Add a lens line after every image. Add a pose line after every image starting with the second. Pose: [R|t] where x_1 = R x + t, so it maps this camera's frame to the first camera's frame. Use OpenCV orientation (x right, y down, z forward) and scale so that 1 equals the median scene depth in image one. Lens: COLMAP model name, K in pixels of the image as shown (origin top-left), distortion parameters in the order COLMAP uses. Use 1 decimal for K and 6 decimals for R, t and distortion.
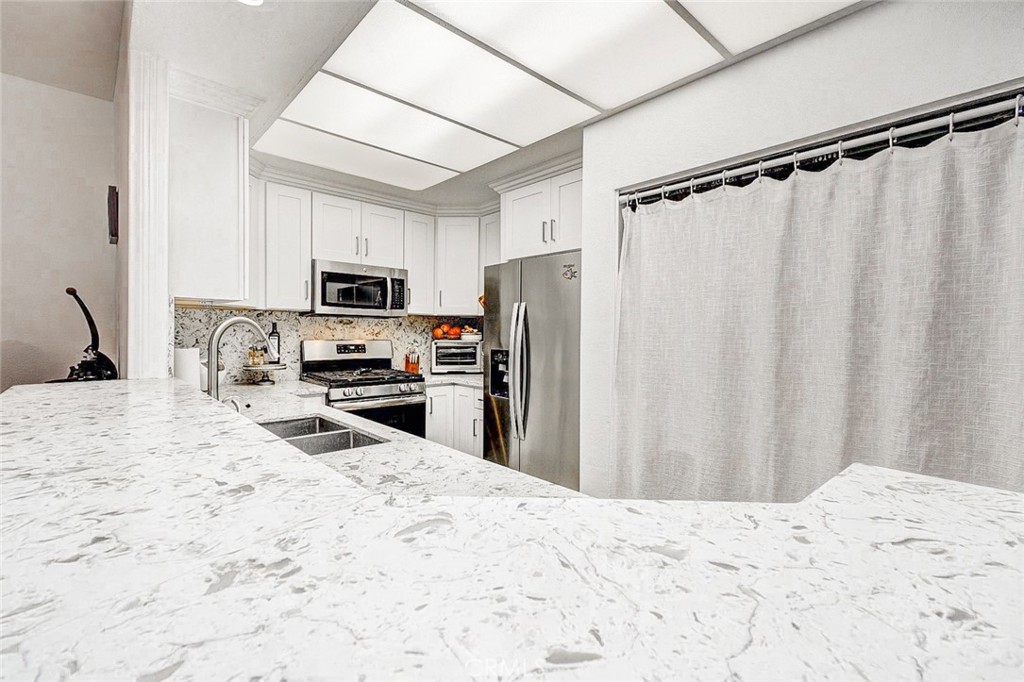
lens RADIAL K [[453.1, 0, 514.7], [0, 453.1, 339.7], [0, 0, 1]] dist [0.015937, -0.000713]
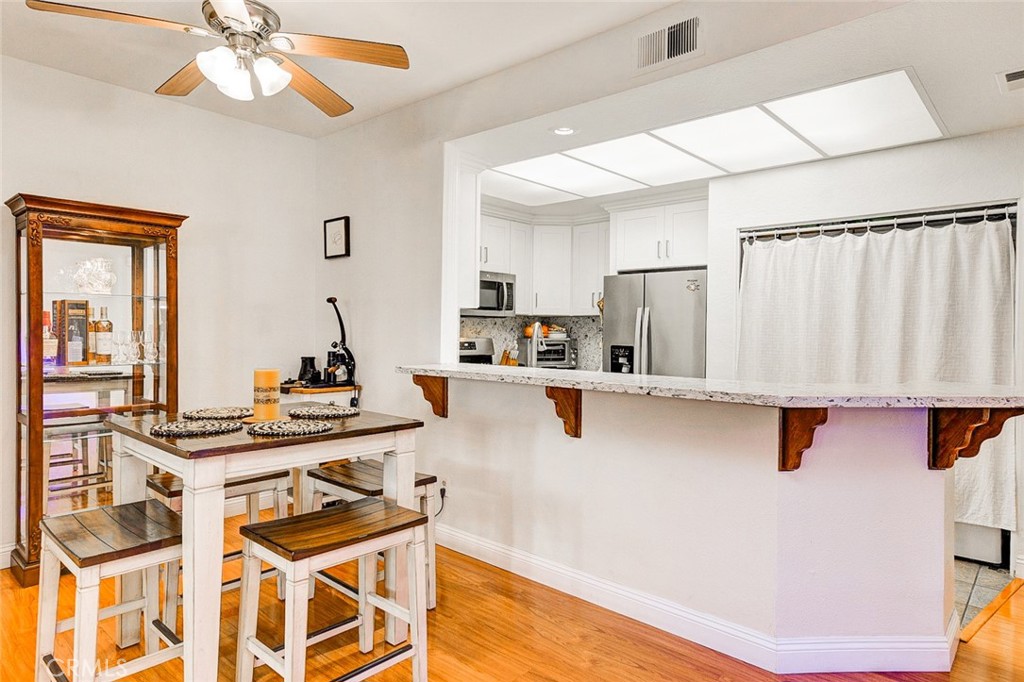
lens RADIAL K [[597.2, 0, 510.5], [0, 597.2, 336.4], [0, 0, 1]] dist [0.015233, 0.005209]
pose [[0.996136, -0.001022, 0.087821, -0.427266], [0.001459, 0.999987, -0.004905, 0.004621], [-0.087815, 0.005015, 0.996124, -0.515704]]
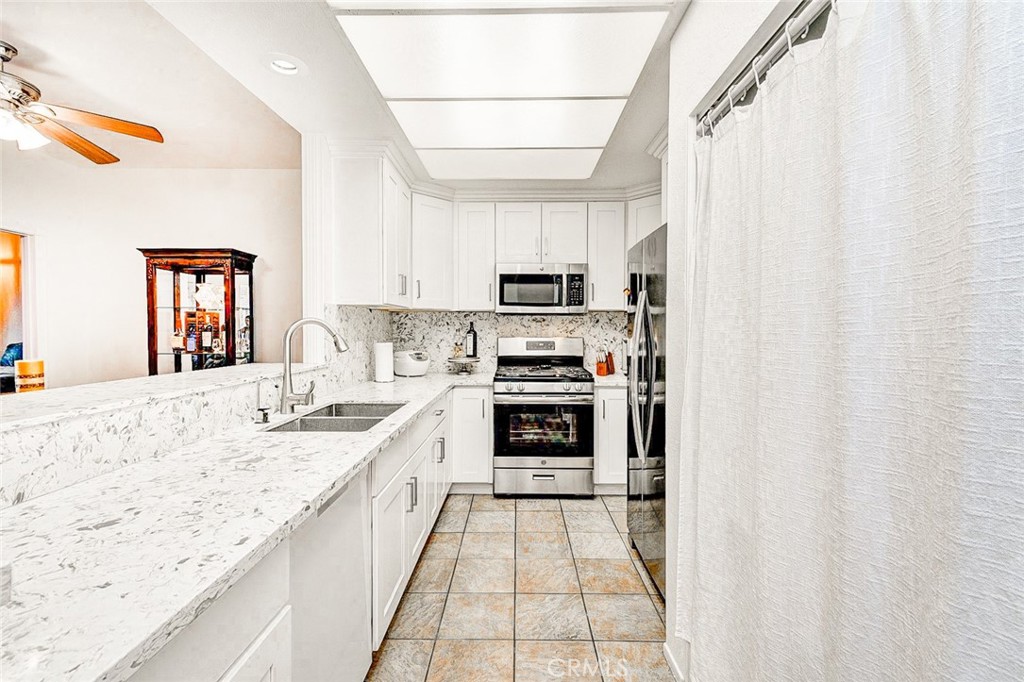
lens RADIAL K [[453.1, 0, 511.7], [0, 453.1, 338.2], [0, 0, 1]] dist [0.015937, -0.000713]
pose [[0.729661, 0.005357, -0.683788, 0.340159], [-0.004814, 0.999985, 0.002697, 0.000542], [0.683792, 0.001324, 0.729676, 0.221845]]
